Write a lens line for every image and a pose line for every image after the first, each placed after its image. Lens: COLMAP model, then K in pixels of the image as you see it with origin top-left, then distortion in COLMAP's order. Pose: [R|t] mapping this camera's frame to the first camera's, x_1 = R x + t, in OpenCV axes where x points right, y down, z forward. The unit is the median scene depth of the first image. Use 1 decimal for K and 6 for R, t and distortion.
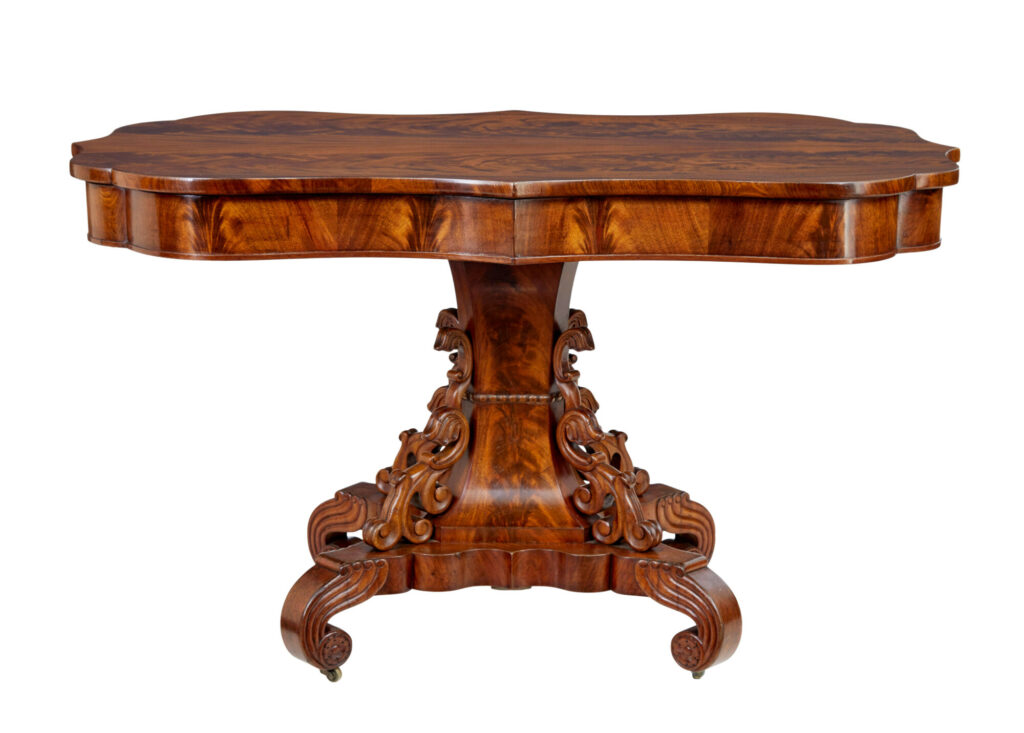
lens RADIAL K [[2309.1, 0, 512.0], [0, 2309.1, 366.5], [0, 0, 1]] dist [-0.013641, -0.104943]
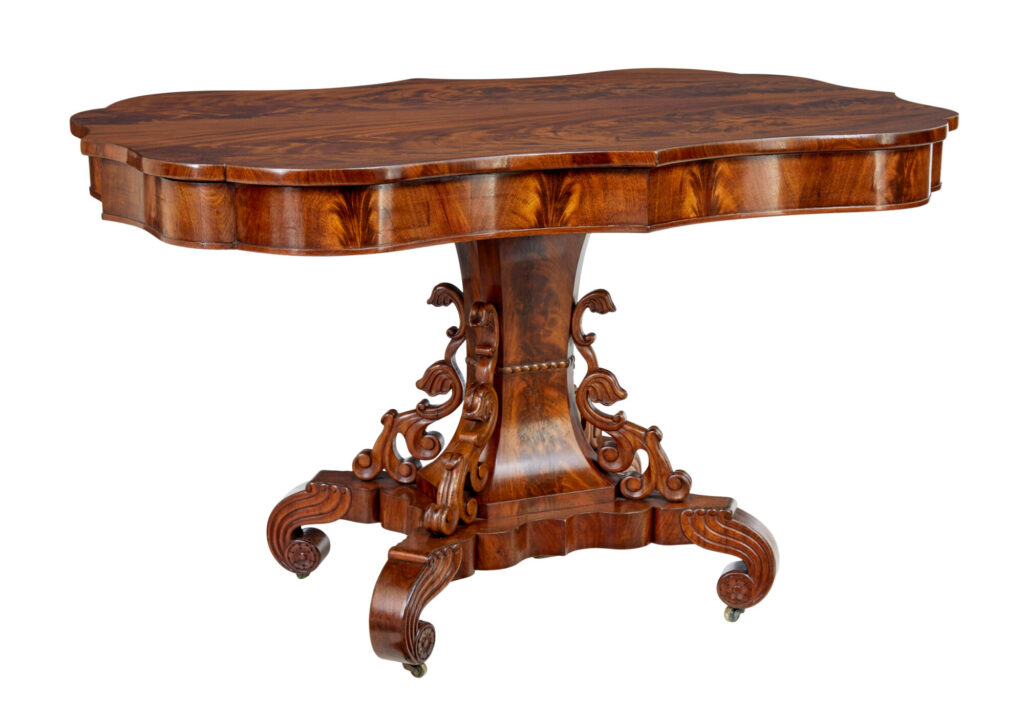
lens RADIAL K [[2170.0, 0, 512.0], [0, 2170.0, 357.0], [0, 0, 1]] dist [-0.015441, 0.062210]
pose [[0.898541, -0.105472, 0.426027, -0.412898], [0.092969, 0.994407, 0.050104, -0.038951], [-0.428929, -0.005413, 0.903322, 0.157549]]
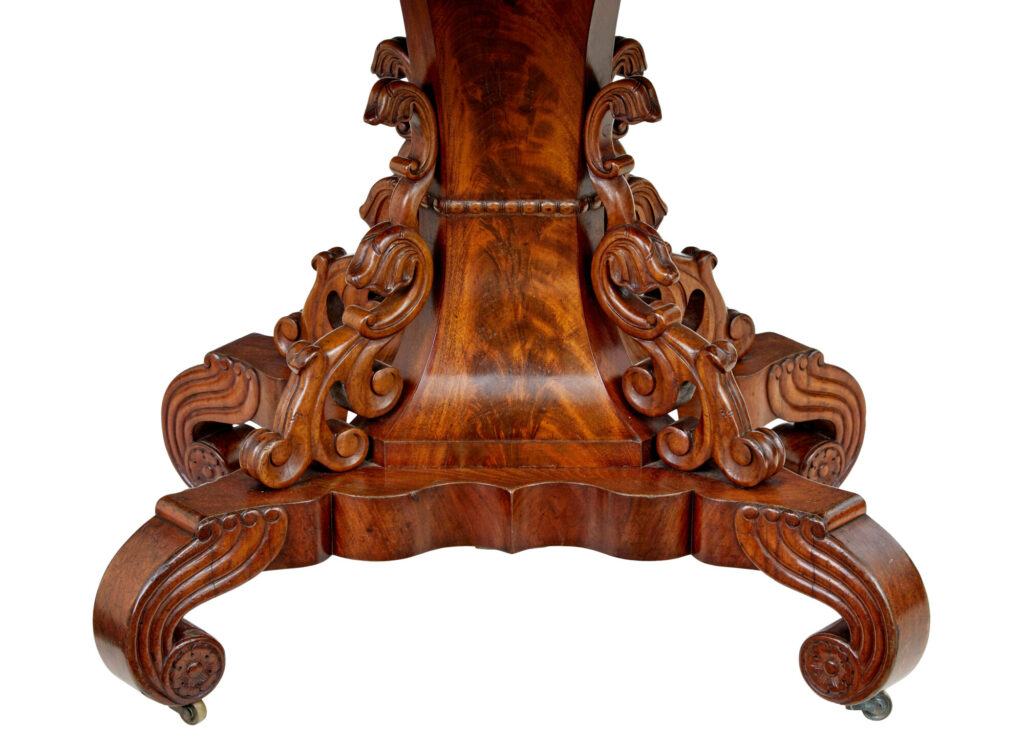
lens RADIAL K [[2771.0, 0, 550.8], [0, 2771.0, 368.4], [0, 0, 1]] dist [-0.048053, 0.367421]
pose [[0.999957, -0.007572, 0.005301, 0.005987], [0.006785, 0.990783, 0.135291, -0.037530], [-0.006277, -0.135249, 0.990792, 0.346156]]
